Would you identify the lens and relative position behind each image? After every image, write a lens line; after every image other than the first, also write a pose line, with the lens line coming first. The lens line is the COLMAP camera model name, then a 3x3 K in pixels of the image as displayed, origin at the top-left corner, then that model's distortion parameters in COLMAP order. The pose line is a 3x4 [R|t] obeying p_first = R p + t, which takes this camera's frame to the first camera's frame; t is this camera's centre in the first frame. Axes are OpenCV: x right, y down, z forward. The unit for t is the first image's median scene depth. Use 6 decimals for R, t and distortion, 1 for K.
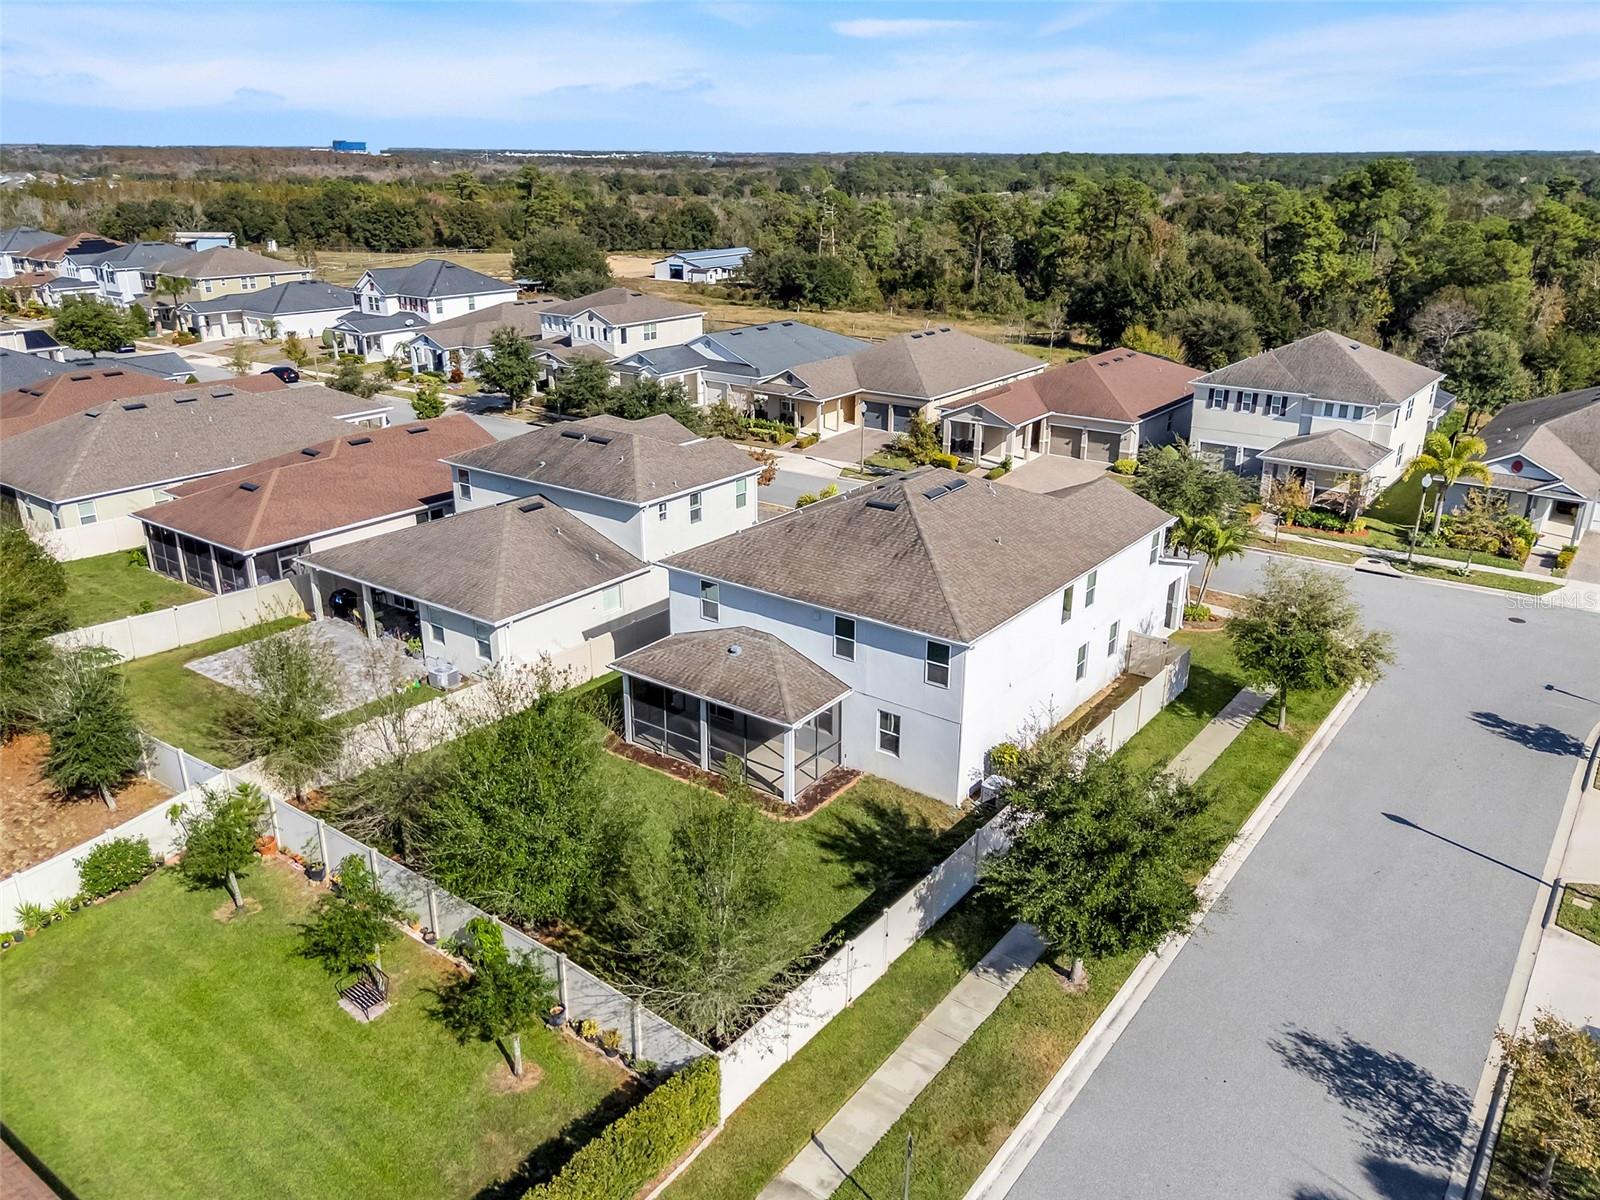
lens RADIAL K [[1200.2, 0, 798.9], [0, 1200.2, 600.9], [0, 0, 1]] dist [0.040162, 0.001283]
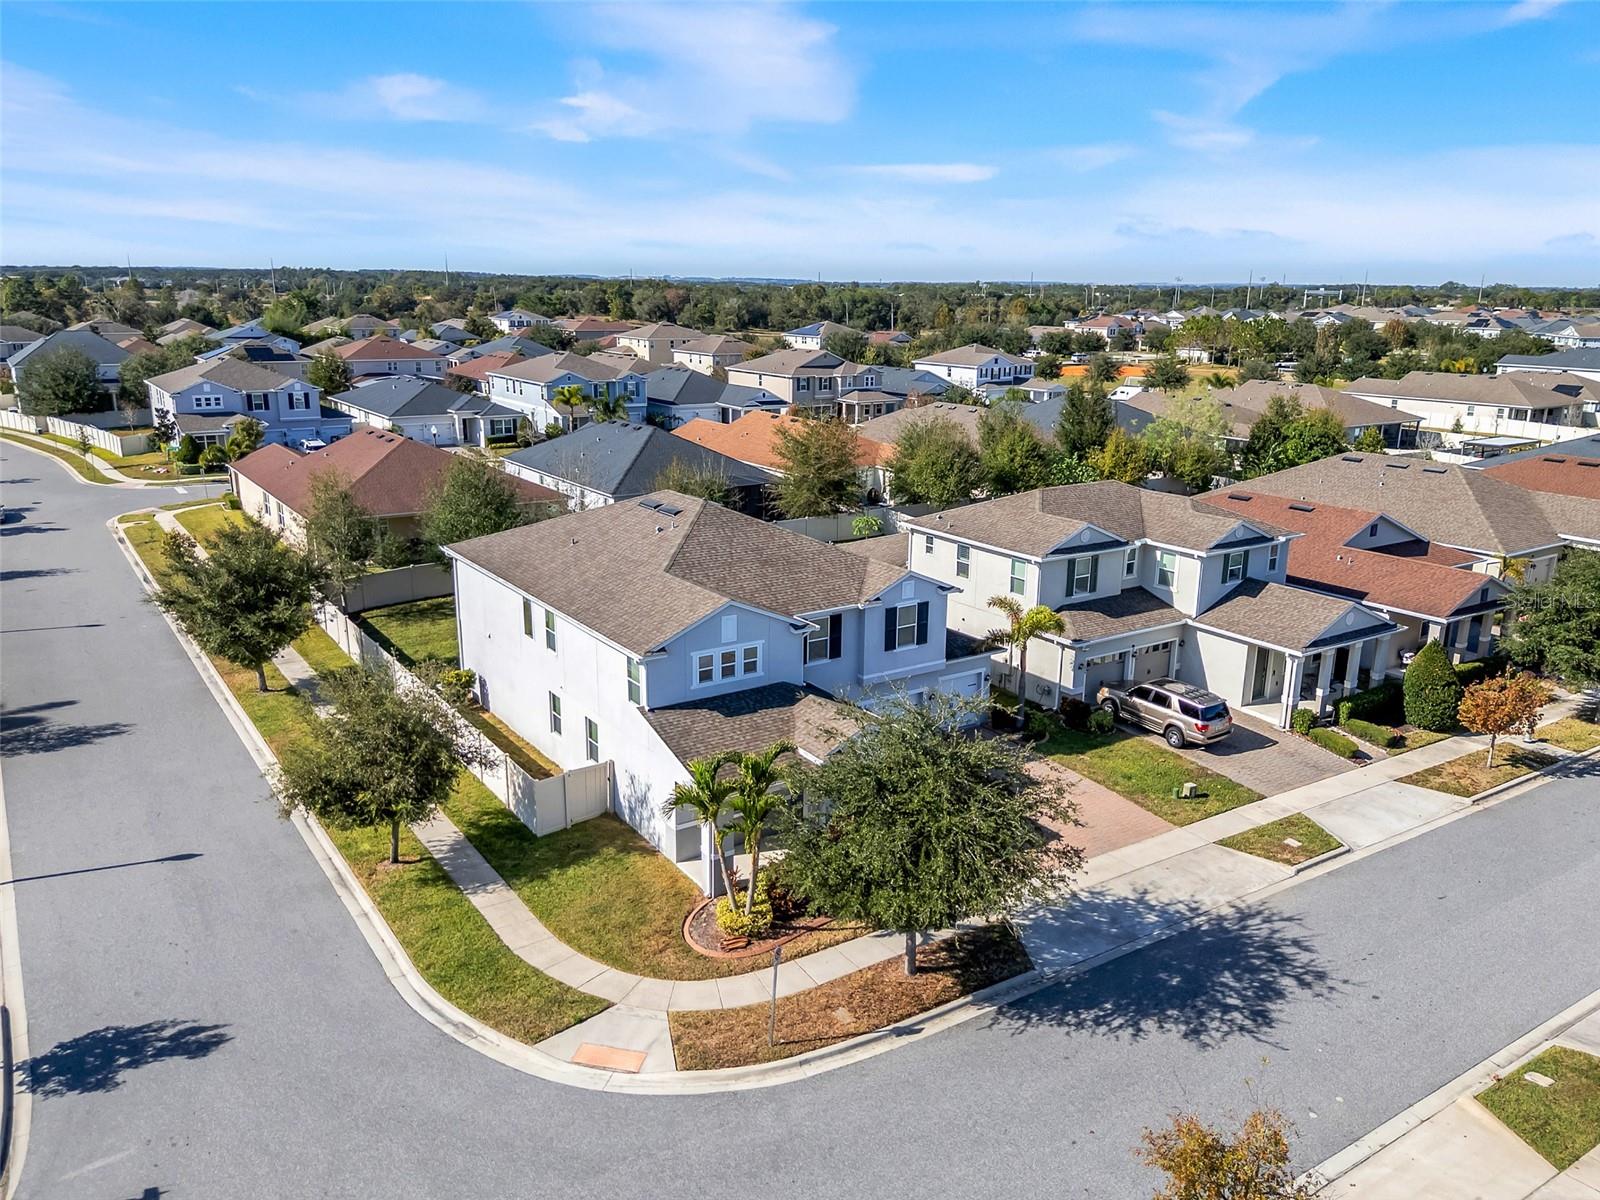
lens RADIAL K [[1200.2, 0, 796.9], [0, 1200.2, 600.8], [0, 0, 1]] dist [0.040162, 0.001283]
pose [[-0.332501, 0.234172, -0.913568, 0.593990], [-0.341375, 0.873113, 0.348049, -0.241367], [0.879151, 0.427596, -0.210371, 0.799019]]
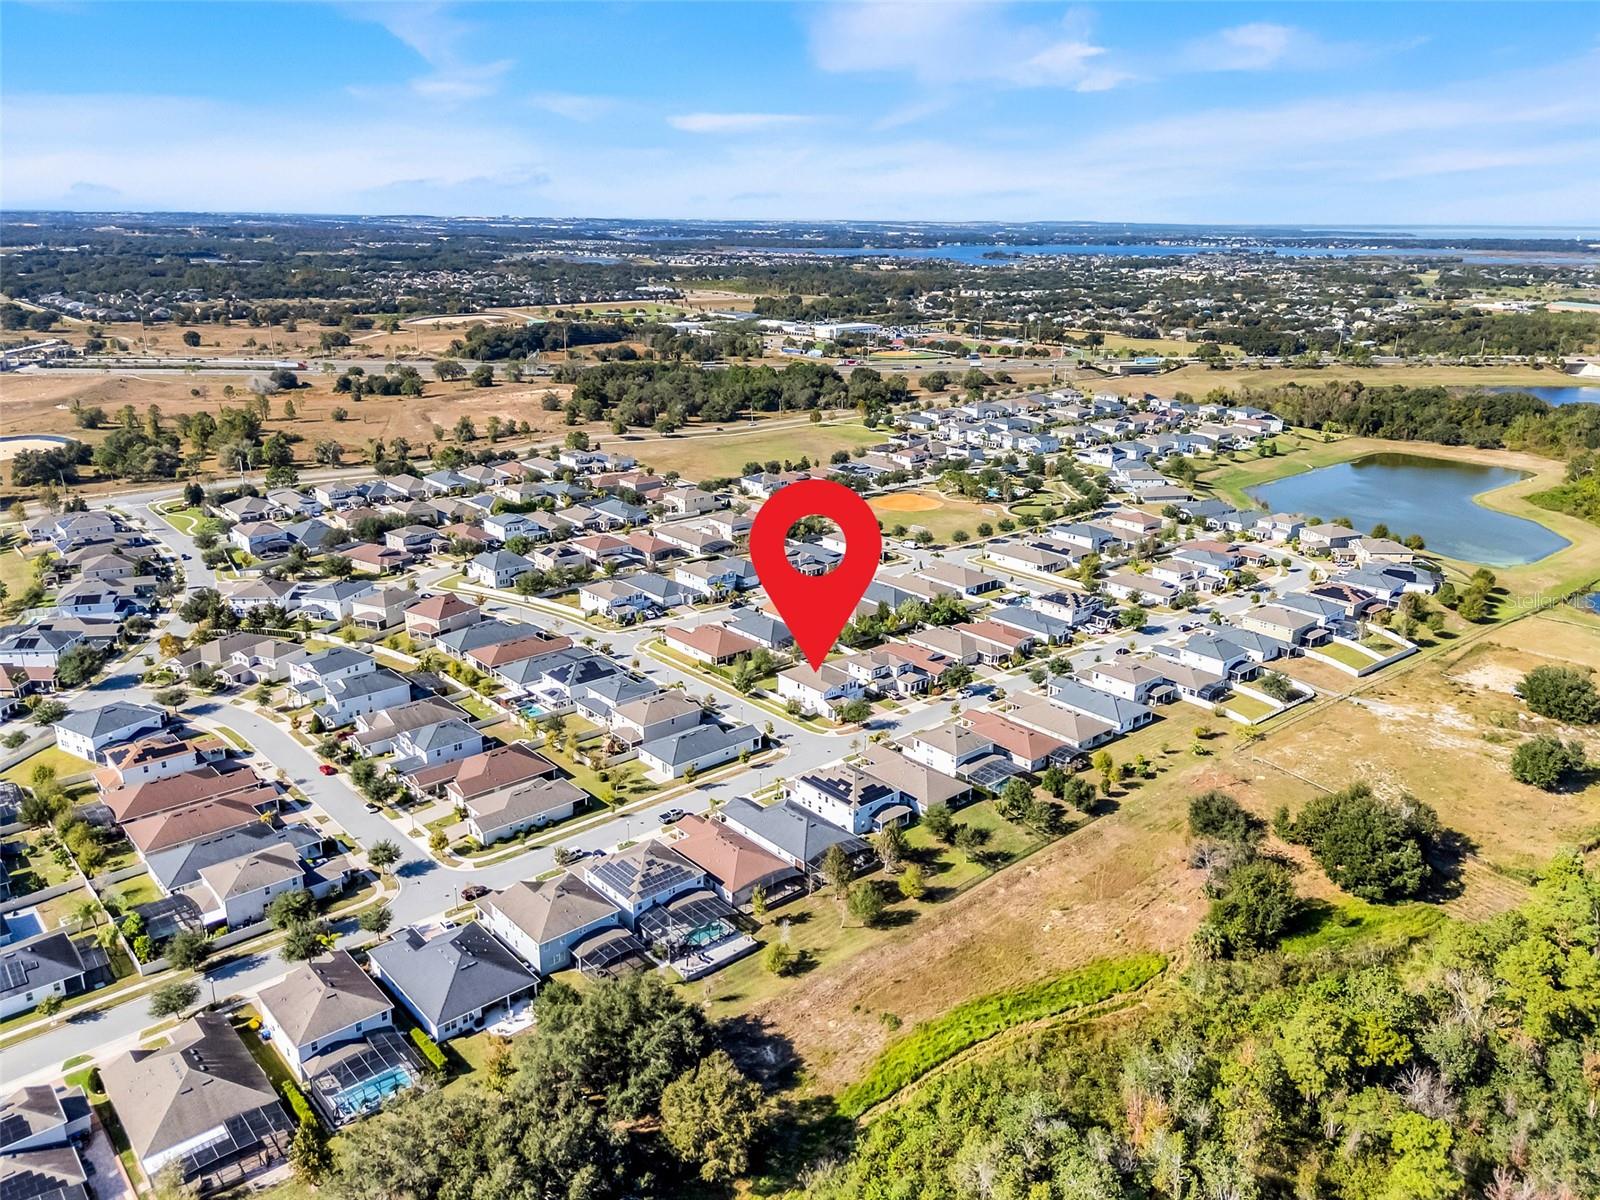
lens RADIAL K [[1200.2, 0, 801.6], [0, 1200.2, 599.4], [0, 0, 1]] dist [0.040162, 0.001283]
pose [[-0.209675, 0.296008, -0.931888, 4.013273], [-0.349148, 0.867573, 0.354137, -1.778618], [0.913308, 0.399620, -0.078558, 0.772530]]
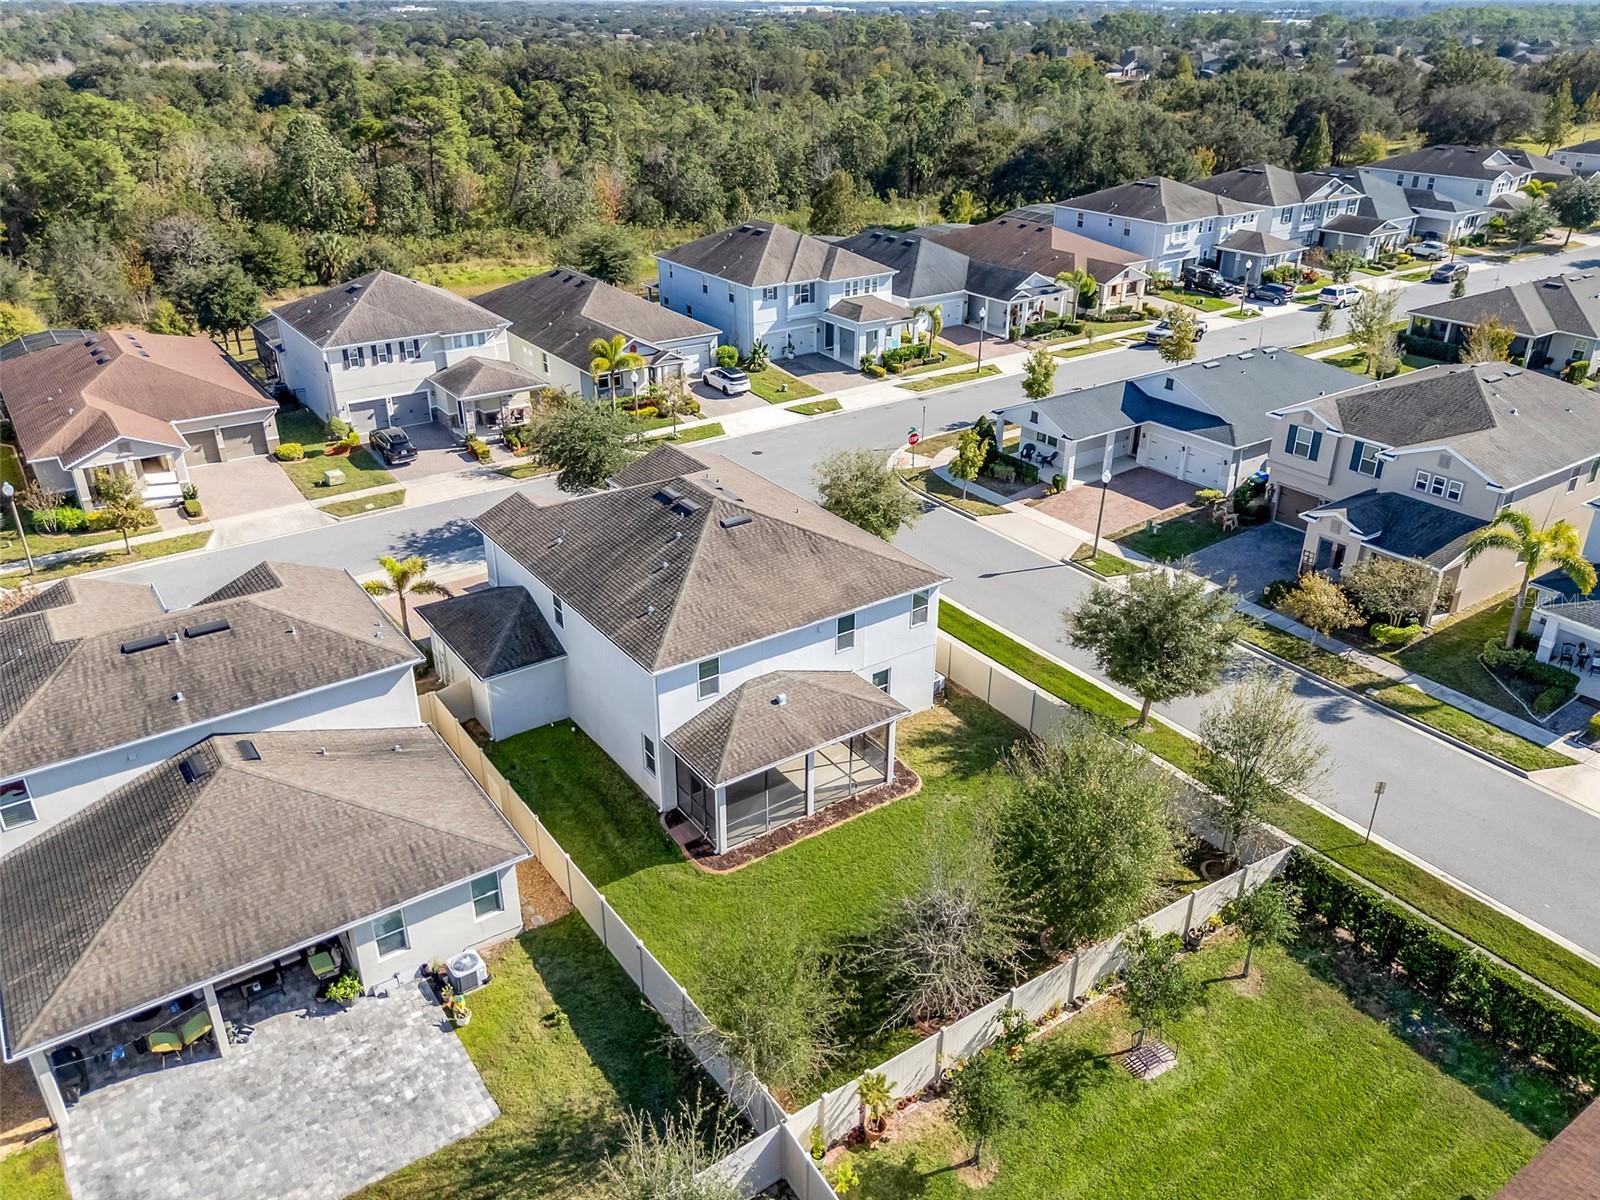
lens RADIAL K [[1200.2, 0, 799.6], [0, 1200.2, 601.9], [0, 0, 1]] dist [0.040162, 0.001283]
pose [[0.314538, -0.423762, 0.849406, -0.499037], [0.328137, 0.888198, 0.321605, -0.201197], [-0.890725, 0.177564, 0.418425, 0.312054]]
